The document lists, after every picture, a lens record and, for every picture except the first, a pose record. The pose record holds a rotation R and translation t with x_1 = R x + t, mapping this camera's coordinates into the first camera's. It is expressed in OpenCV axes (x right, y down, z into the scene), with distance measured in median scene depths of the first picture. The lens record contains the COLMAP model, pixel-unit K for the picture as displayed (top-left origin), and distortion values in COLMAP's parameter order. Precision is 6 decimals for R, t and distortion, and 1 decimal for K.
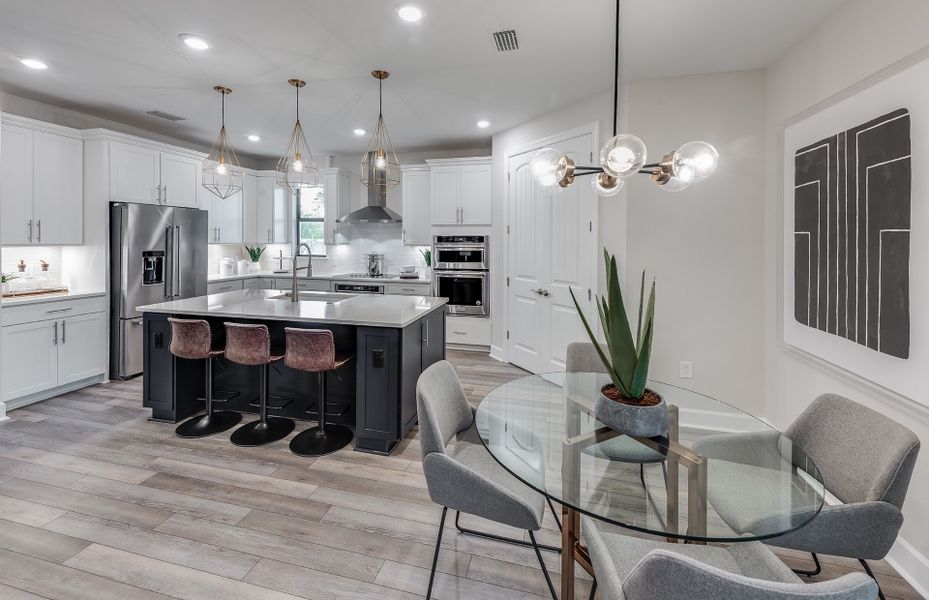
lens RADIAL K [[376.6, 0, 465.6], [0, 376.6, 239.5], [0, 0, 1]] dist [0.002022, -0.000012]
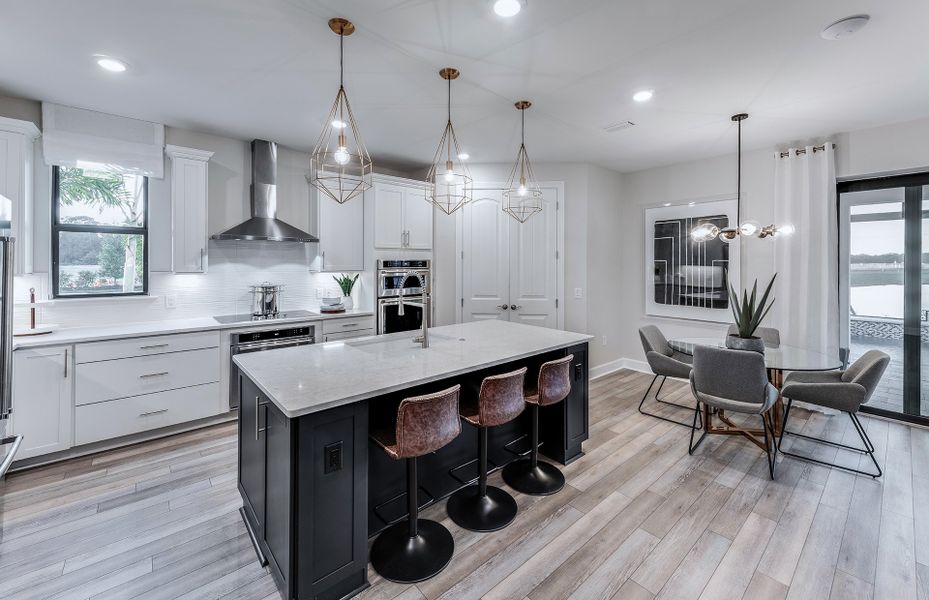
lens RADIAL K [[370.4, 0, 466.8], [0, 370.4, 262.6], [0, 0, 1]] dist [0.001298, 0.000236]
pose [[0.584770, -0.006564, 0.811173, -0.701061], [-0.001525, 0.999957, 0.009191, -0.012717], [-0.811198, -0.006611, 0.584735, 0.331169]]
